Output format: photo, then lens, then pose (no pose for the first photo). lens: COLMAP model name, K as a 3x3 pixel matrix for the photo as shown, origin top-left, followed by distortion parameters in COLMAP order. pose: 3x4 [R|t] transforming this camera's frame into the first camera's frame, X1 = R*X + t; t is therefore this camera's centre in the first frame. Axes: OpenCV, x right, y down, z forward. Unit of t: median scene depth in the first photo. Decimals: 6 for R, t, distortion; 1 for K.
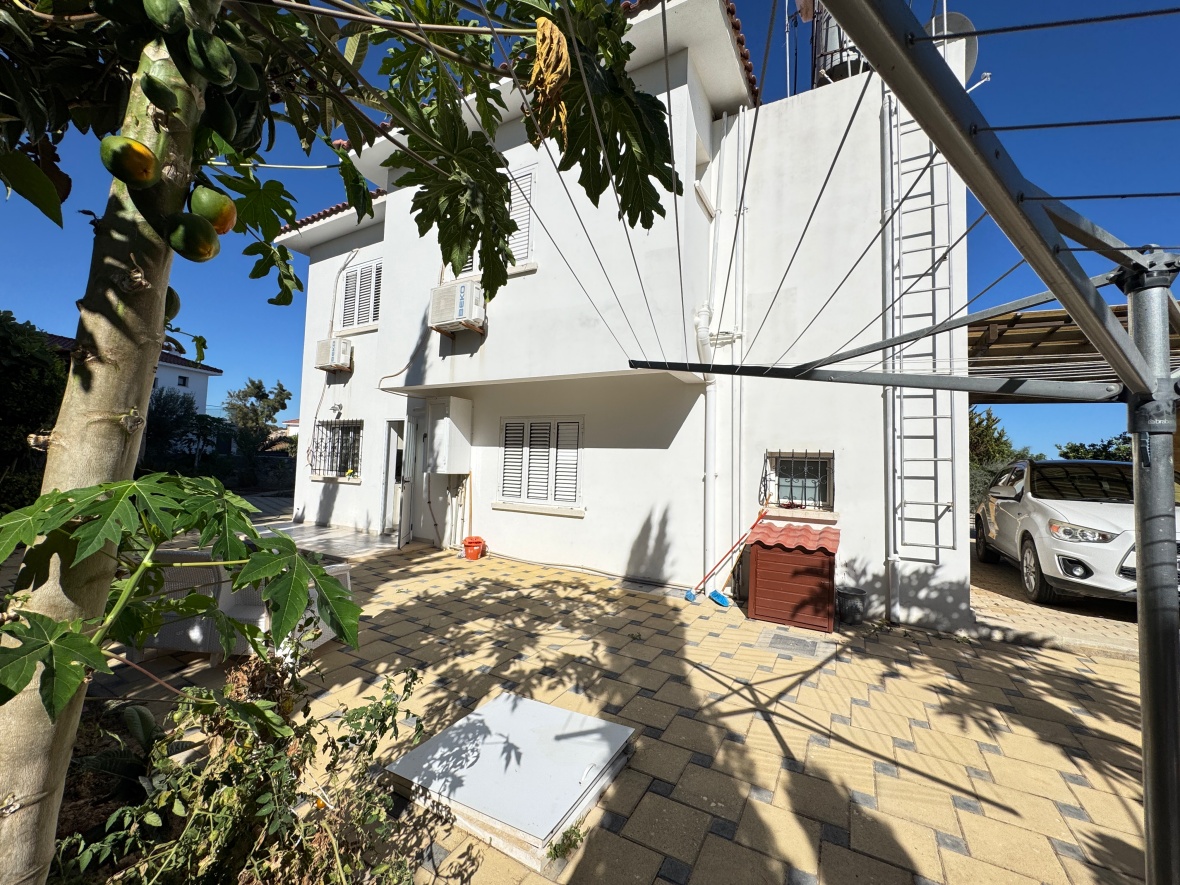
lens RADIAL K [[470.0, 0, 590.0], [0, 470.0, 442.5], [0, 0, 1]] dist [-0.002726, 0.000456]
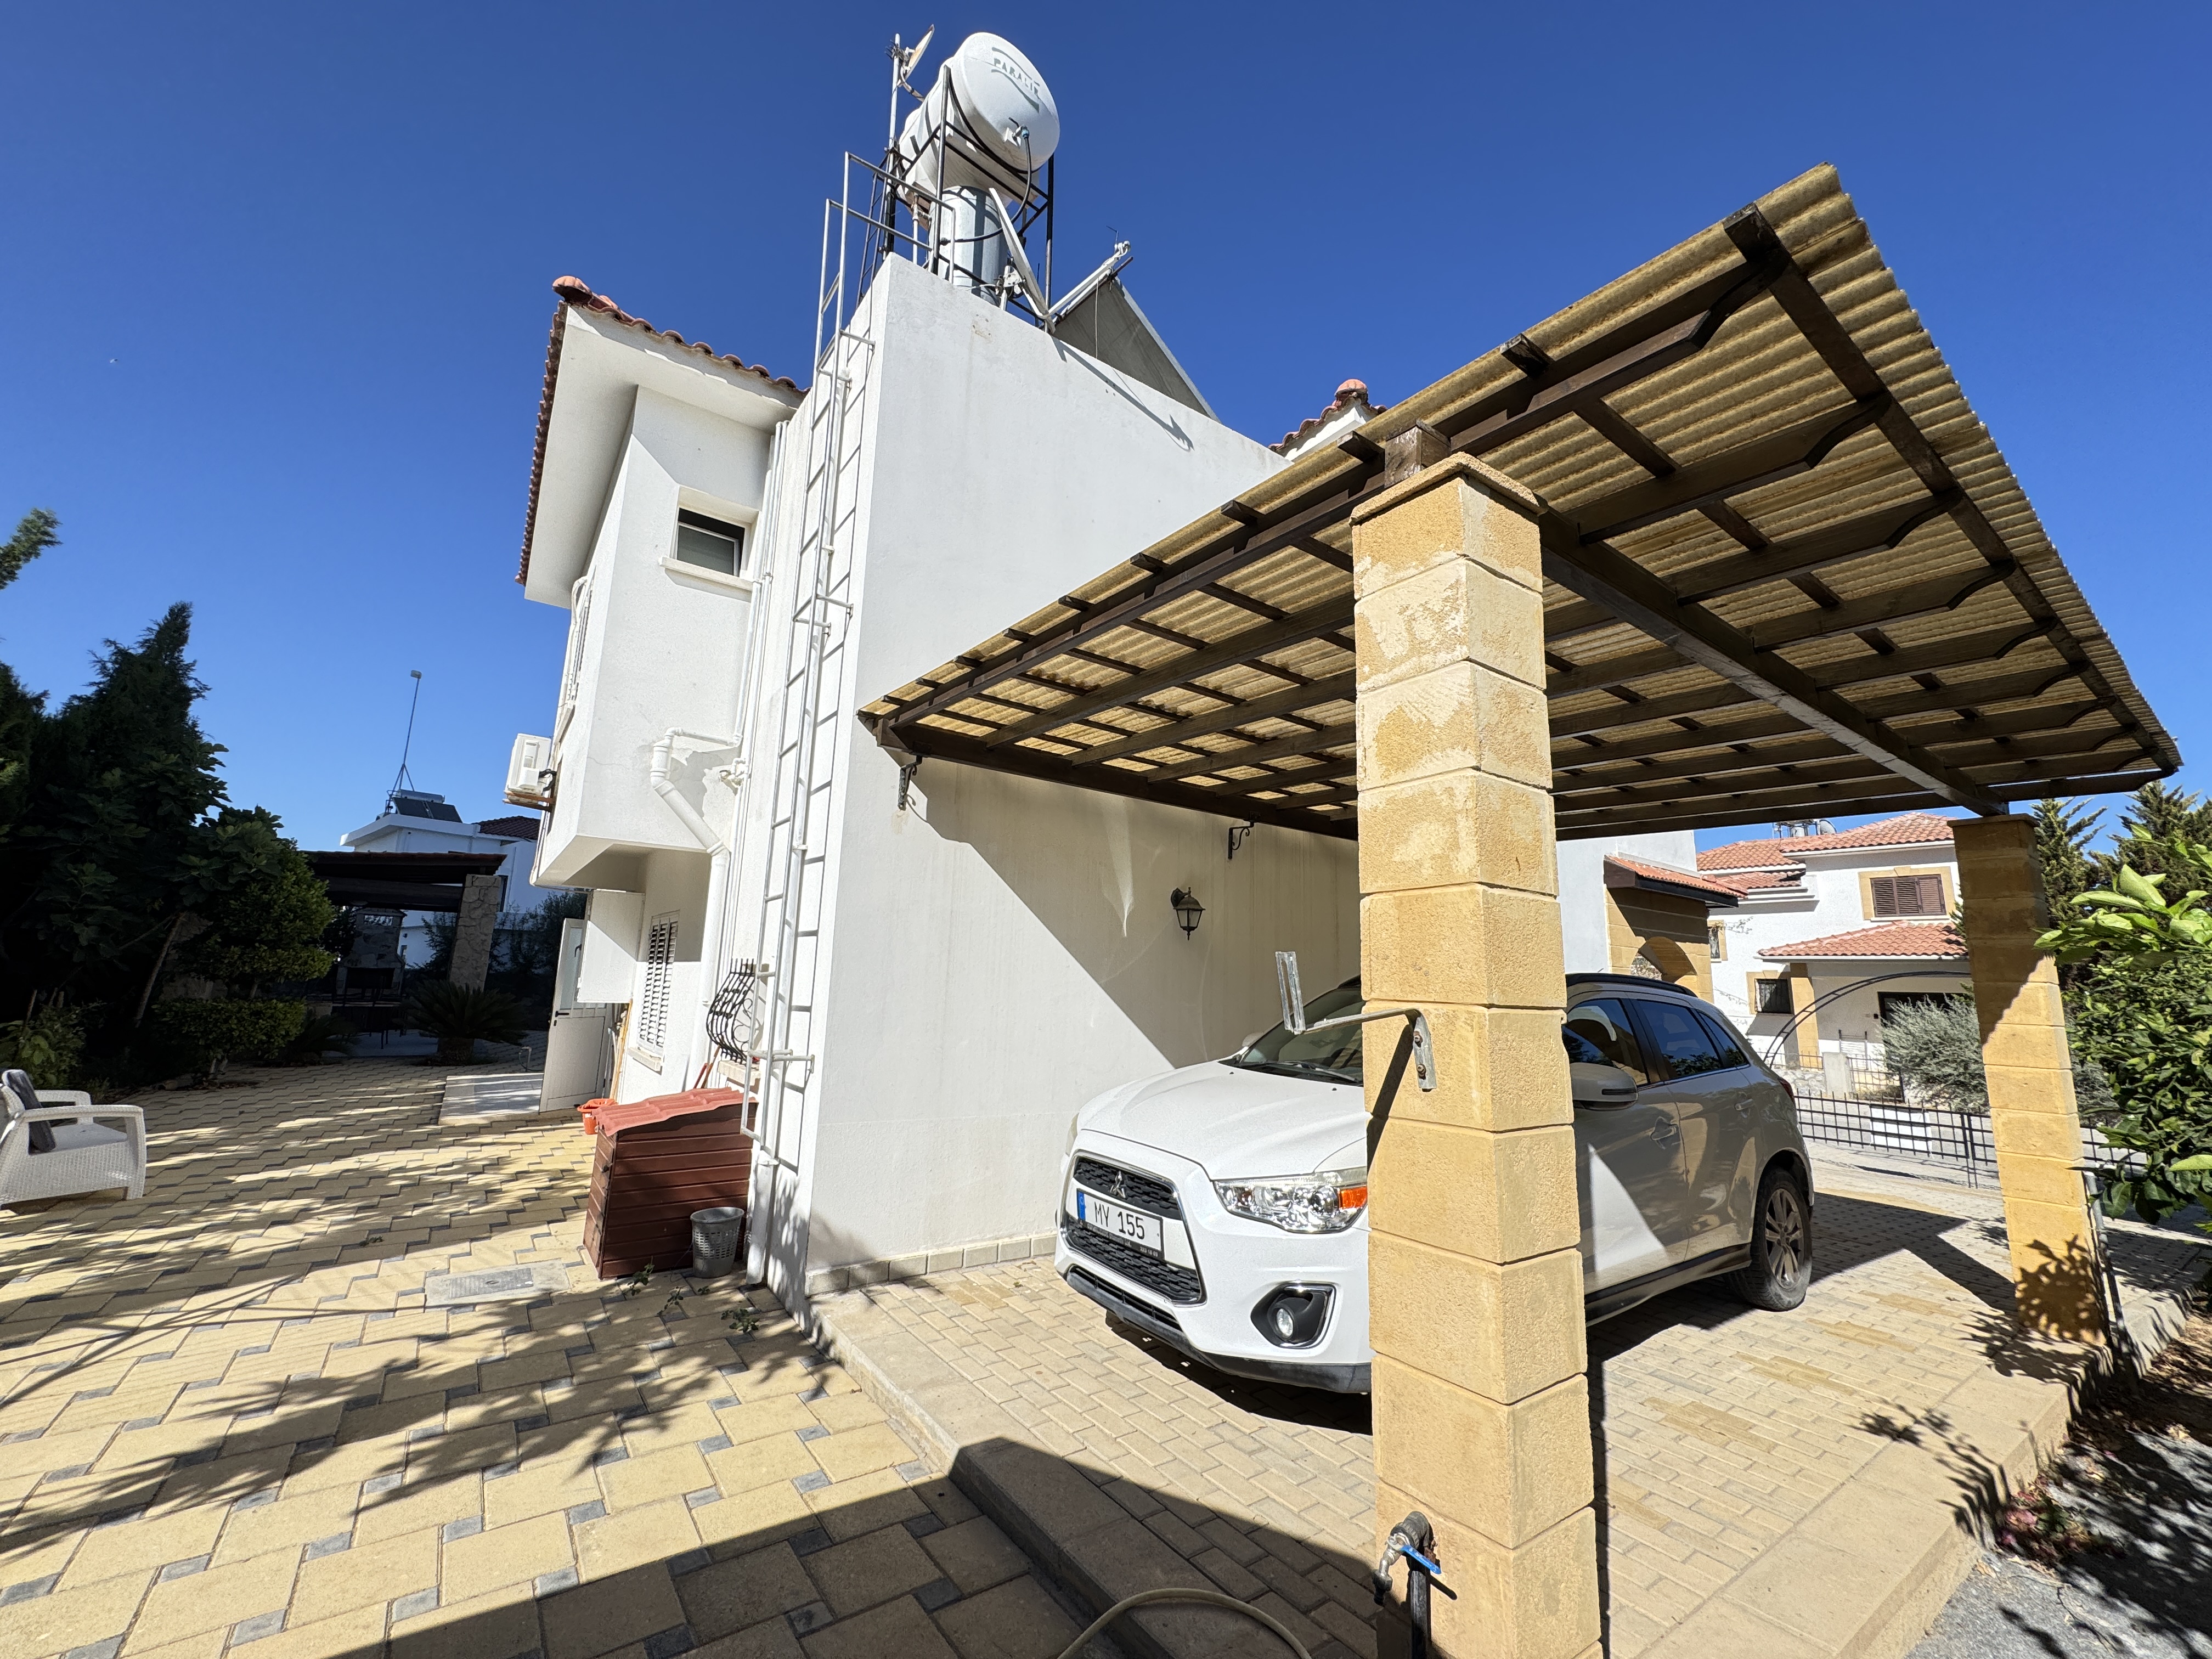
lens RADIAL K [[881.1, 0, 1106.0], [0, 881.1, 829.5], [0, 0, 1]] dist [-0.002726, 0.000456]
pose [[0.904461, -0.079410, -0.419098, 2.073875], [0.022691, 0.990084, -0.138630, 0.025665], [0.425951, 0.115876, 0.897295, 0.296279]]
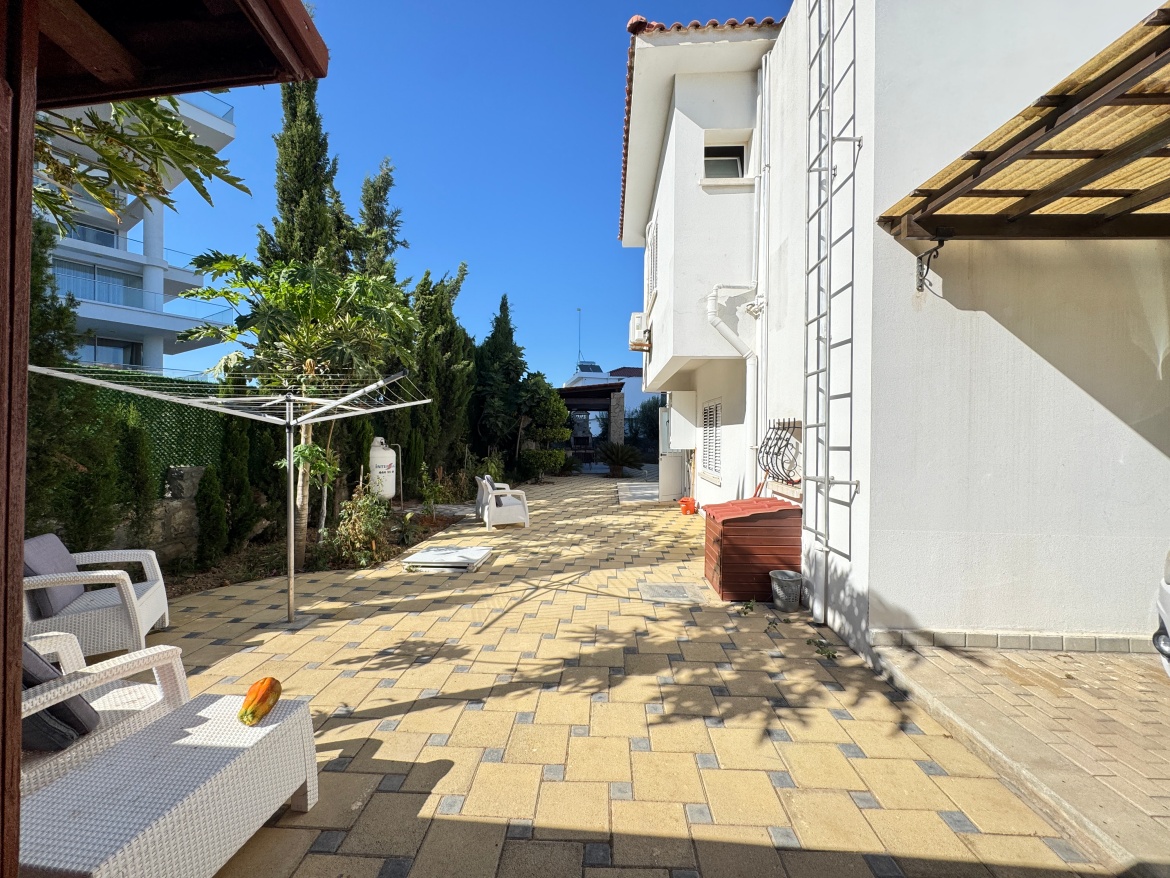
lens RADIAL K [[466.0, 0, 585.0], [0, 466.0, 439.0], [0, 0, 1]] dist [-0.002726, 0.000456]
pose [[0.439967, -0.023633, -0.897703, 1.709182], [0.056736, 0.998388, 0.001524, 0.046855], [0.896220, -0.051603, 0.440598, 0.398766]]
